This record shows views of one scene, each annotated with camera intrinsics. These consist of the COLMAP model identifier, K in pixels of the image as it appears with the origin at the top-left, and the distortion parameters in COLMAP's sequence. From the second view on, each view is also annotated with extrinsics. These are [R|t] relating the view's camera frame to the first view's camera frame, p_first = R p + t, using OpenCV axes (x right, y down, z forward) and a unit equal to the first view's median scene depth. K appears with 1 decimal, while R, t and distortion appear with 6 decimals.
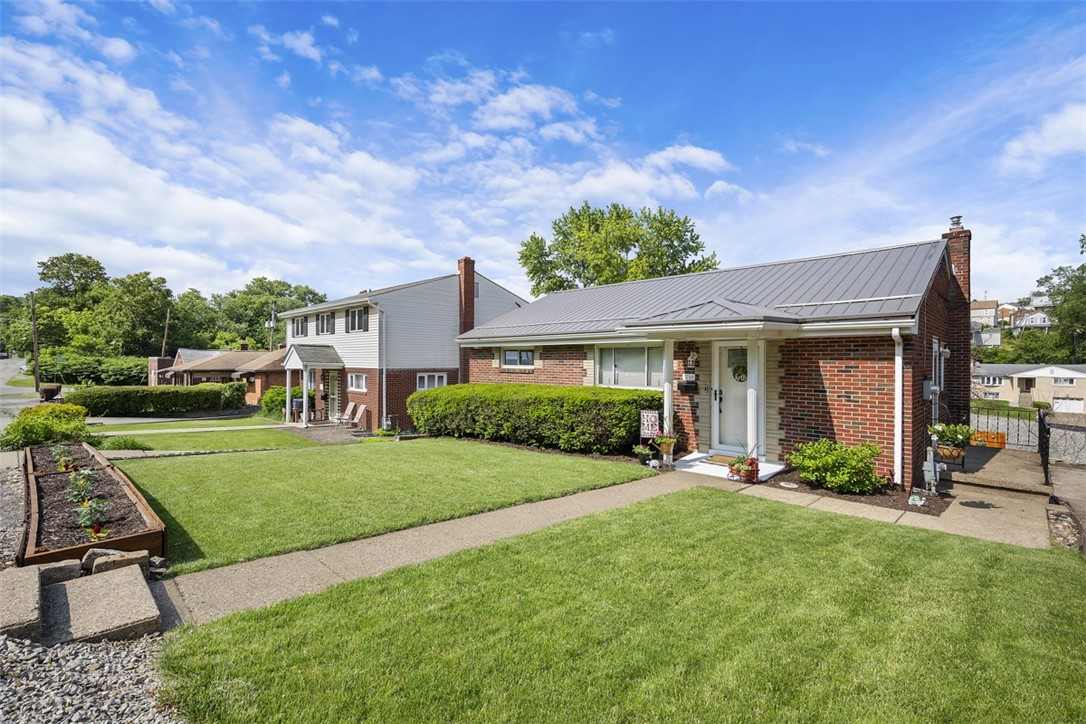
lens RADIAL K [[493.0, 0, 538.4], [0, 493.0, 364.4], [0, 0, 1]] dist [0.002695, 0.000130]
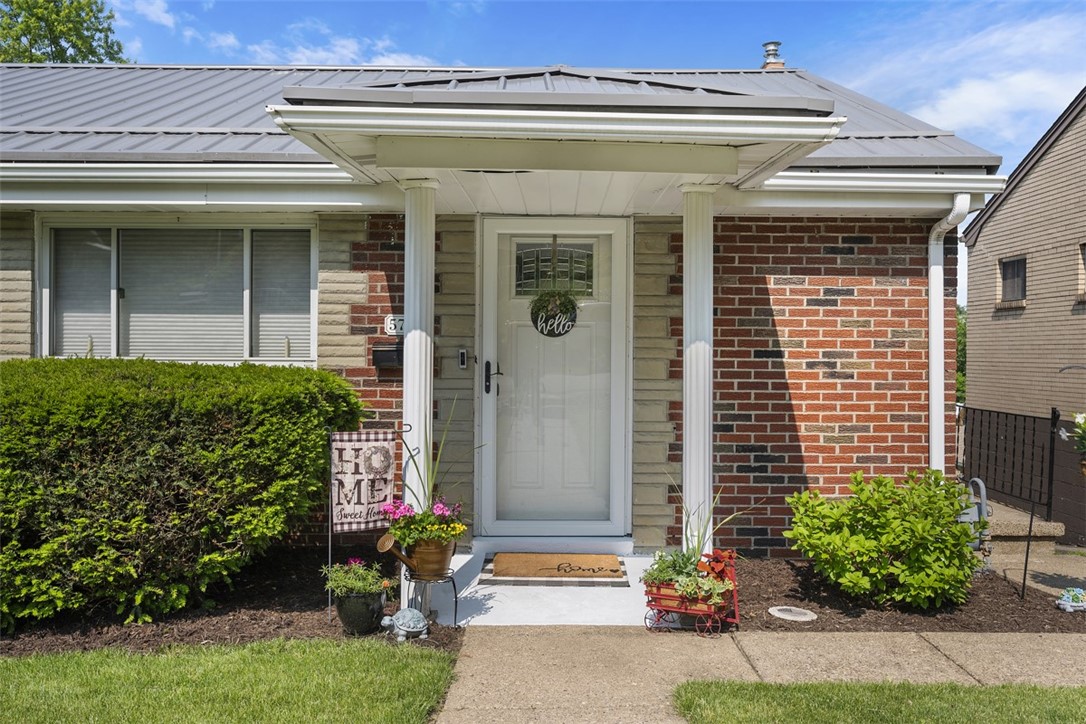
lens RADIAL K [[945.2, 0, 542.6], [0, 945.2, 358.3], [0, 0, 1]] dist [0.010893, 0.001100]
pose [[0.704287, -0.004706, 0.709900, -0.082188], [0.000686, 0.999982, 0.005949, 0.049471], [-0.709915, -0.003703, 0.704278, 0.555198]]
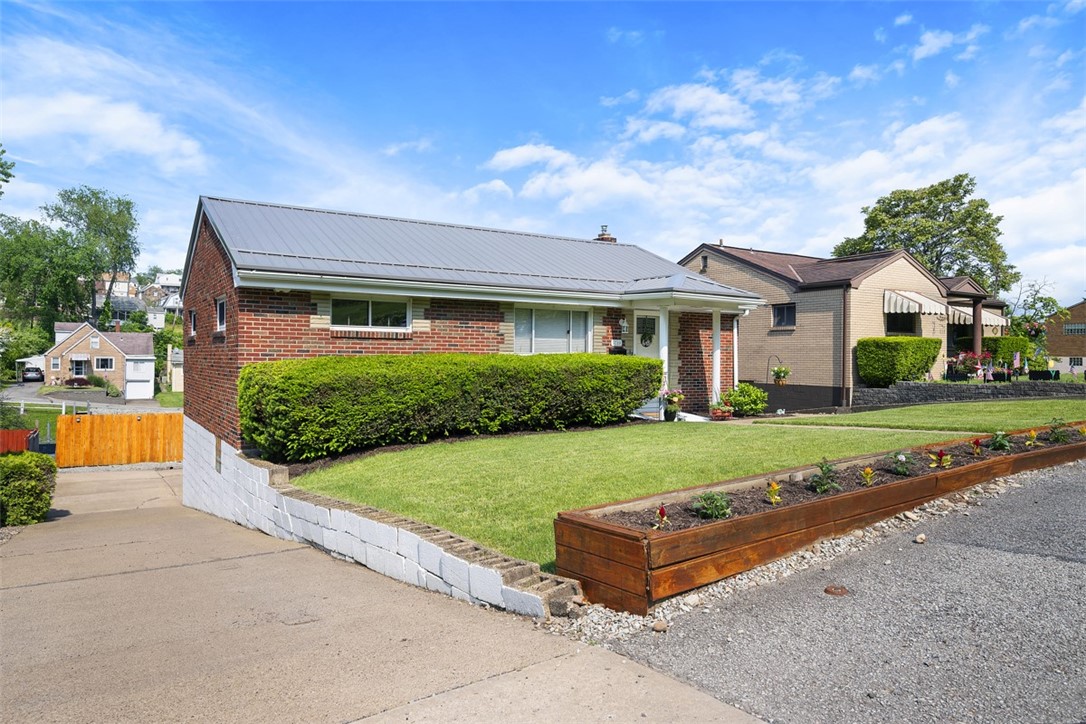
lens RADIAL K [[717.7, 0, 545.9], [0, 717.7, 358.1], [0, 0, 1]] dist [-0.000043, 0.001326]
pose [[0.231620, -0.005498, 0.972791, -1.327442], [-0.002398, 0.999978, 0.006223, 0.054297], [-0.972803, -0.003774, 0.231602, 0.885405]]
